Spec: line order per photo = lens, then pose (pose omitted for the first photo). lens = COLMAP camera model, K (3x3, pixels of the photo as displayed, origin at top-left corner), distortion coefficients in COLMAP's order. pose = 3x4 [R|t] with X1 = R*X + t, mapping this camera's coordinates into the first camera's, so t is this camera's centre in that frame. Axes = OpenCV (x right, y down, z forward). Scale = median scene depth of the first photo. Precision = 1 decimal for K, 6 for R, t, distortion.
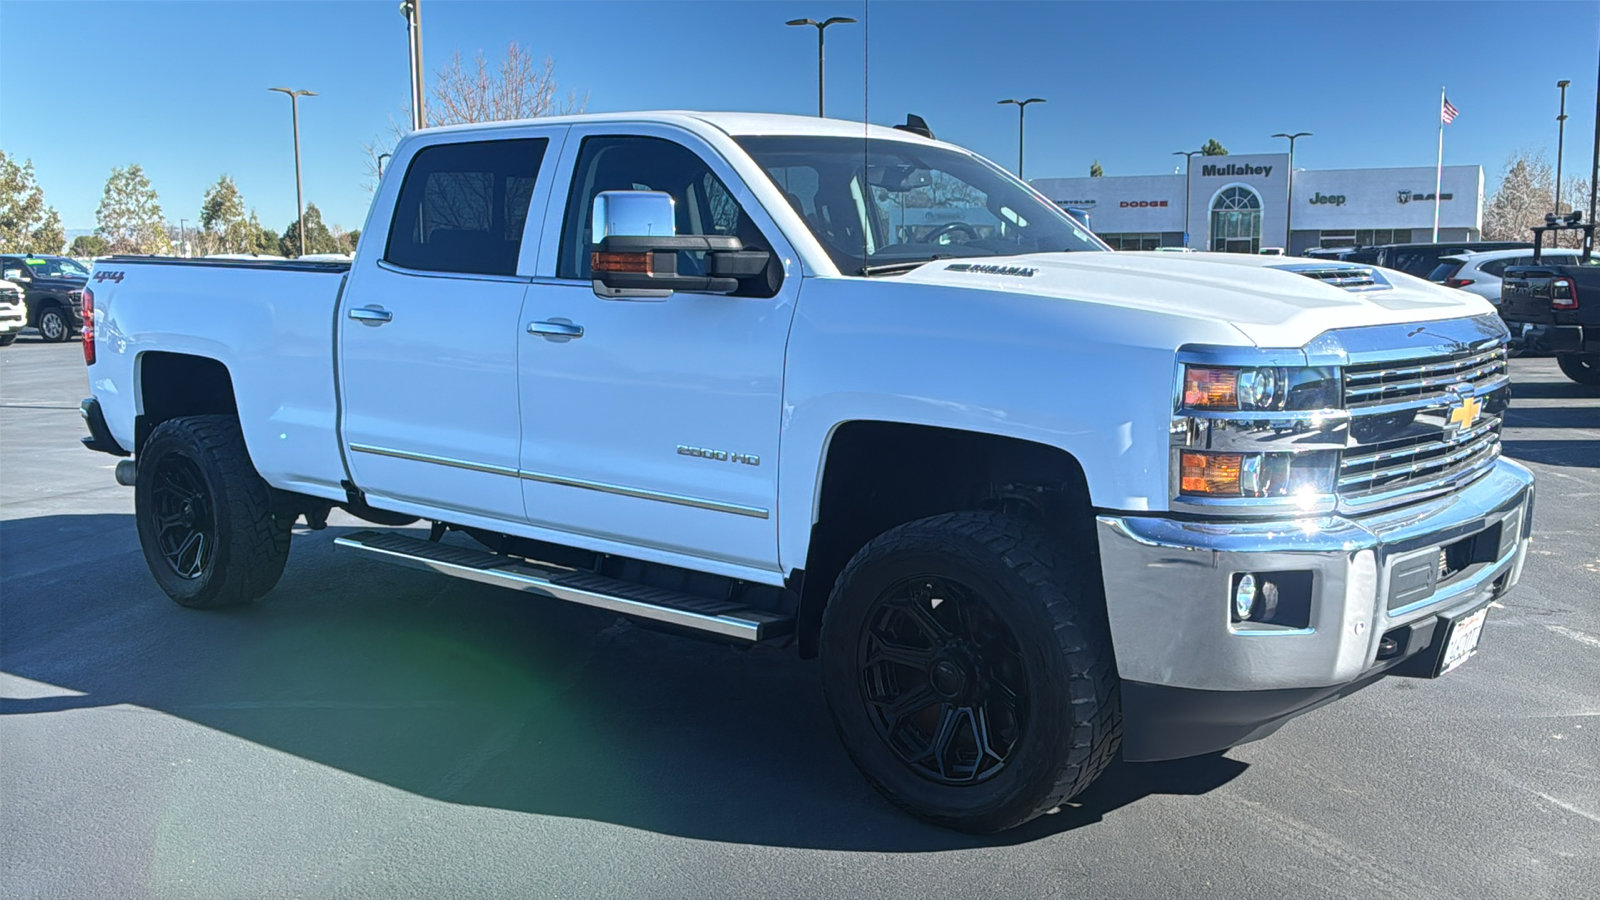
lens RADIAL K [[1673.1, 0, 800.0], [0, 1673.1, 450.0], [0, 0, 1]] dist [-0.012914, 0.003151]
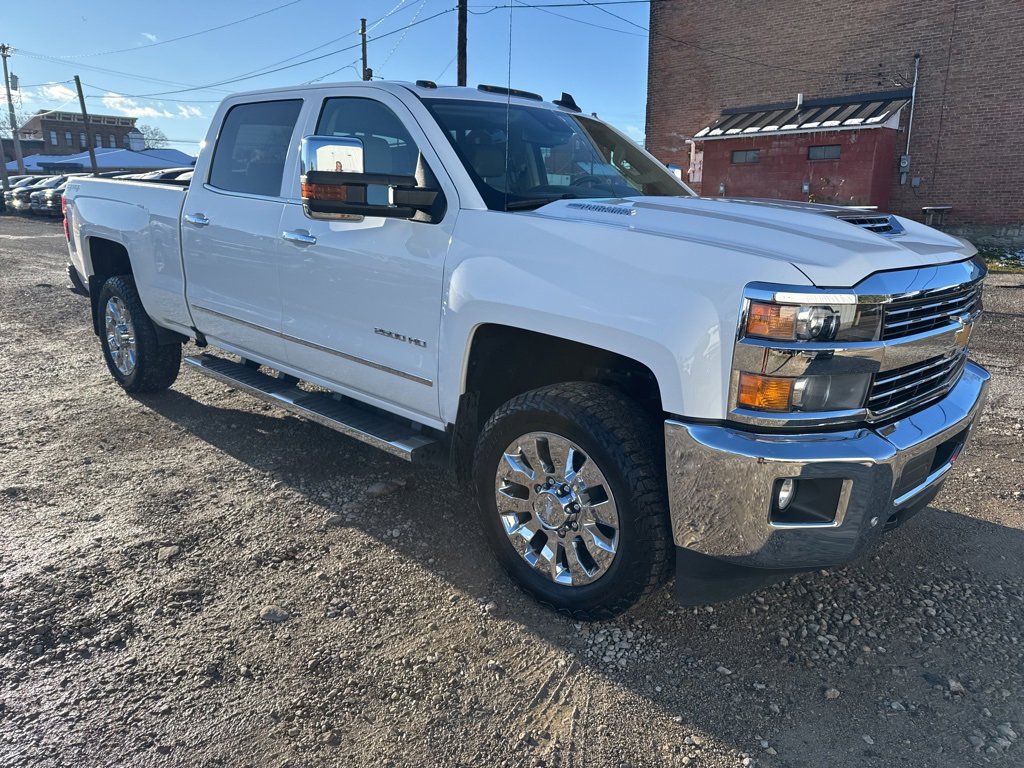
lens RADIAL K [[795.5, 0, 537.5], [0, 795.5, 381.9], [0, 0, 1]] dist [-0.000918, -0.001117]
pose [[0.999133, 0.040859, -0.007963, 0.071386], [-0.039564, 0.991547, 0.123569, -0.045263], [0.012945, -0.123147, 0.992304, 0.350523]]
